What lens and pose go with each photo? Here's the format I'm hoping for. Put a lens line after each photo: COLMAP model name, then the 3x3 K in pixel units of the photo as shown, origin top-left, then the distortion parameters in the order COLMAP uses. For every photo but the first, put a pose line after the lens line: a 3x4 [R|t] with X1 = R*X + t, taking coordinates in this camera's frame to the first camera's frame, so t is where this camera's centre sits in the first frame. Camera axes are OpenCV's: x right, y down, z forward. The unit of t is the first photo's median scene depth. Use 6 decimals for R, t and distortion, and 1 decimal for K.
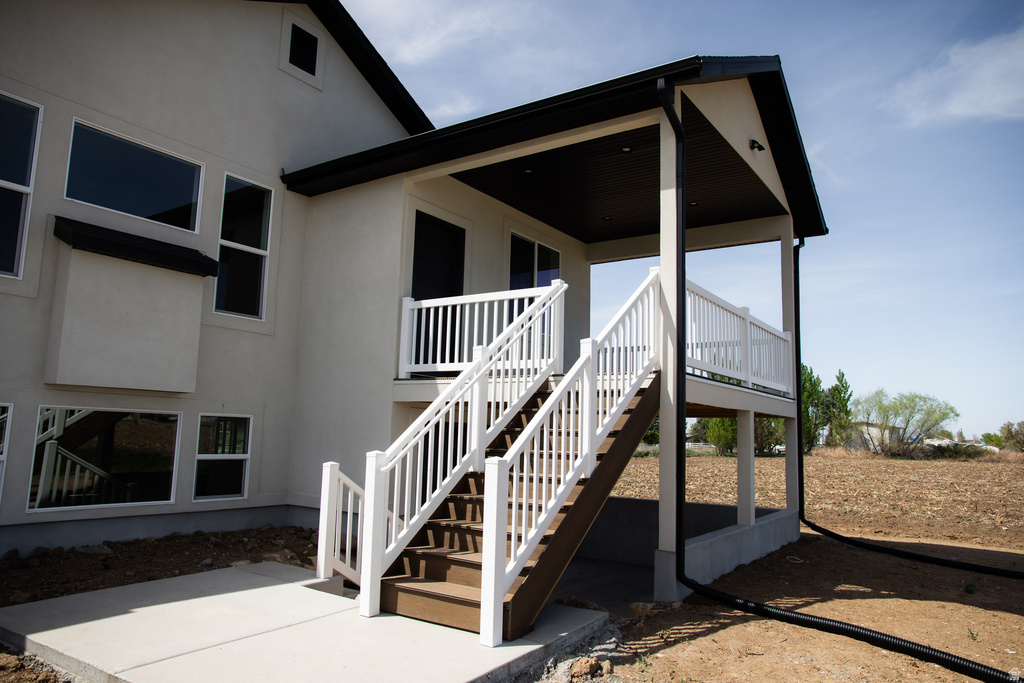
lens RADIAL K [[693.2, 0, 512.0], [0, 693.2, 341.5], [0, 0, 1]] dist [-0.074424, 0.072692]
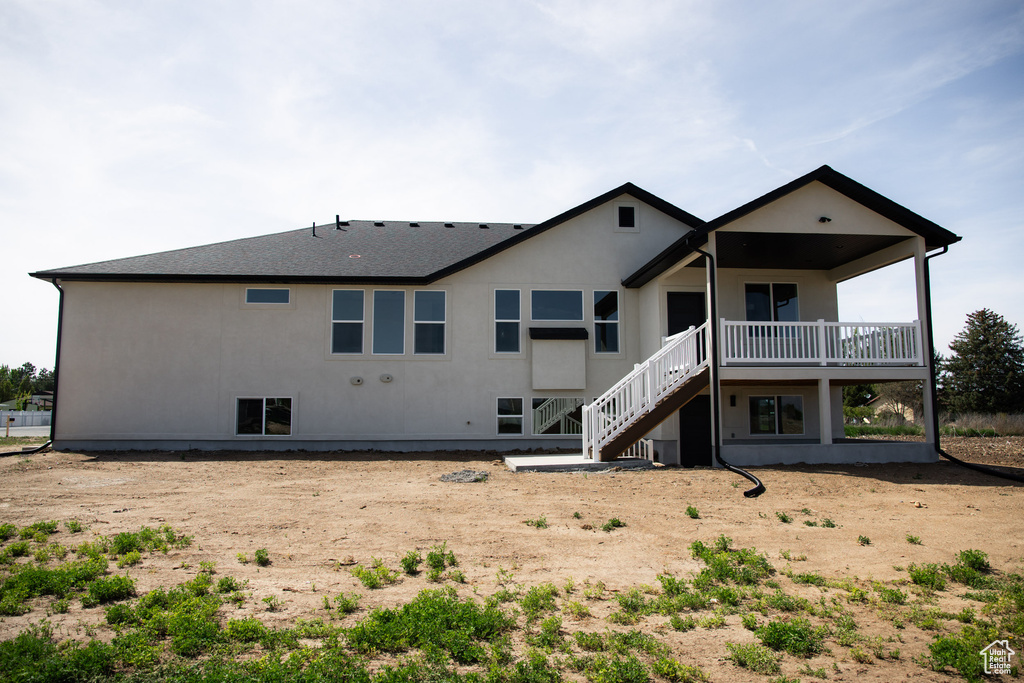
lens RADIAL K [[693.2, 0, 512.0], [0, 693.2, 341.5], [0, 0, 1]] dist [-0.074424, 0.072692]
pose [[0.632917, -0.110012, -0.766364, 1.033051], [0.121293, 0.991720, -0.042190, -0.015391], [0.764659, -0.066252, 0.641020, -0.611942]]
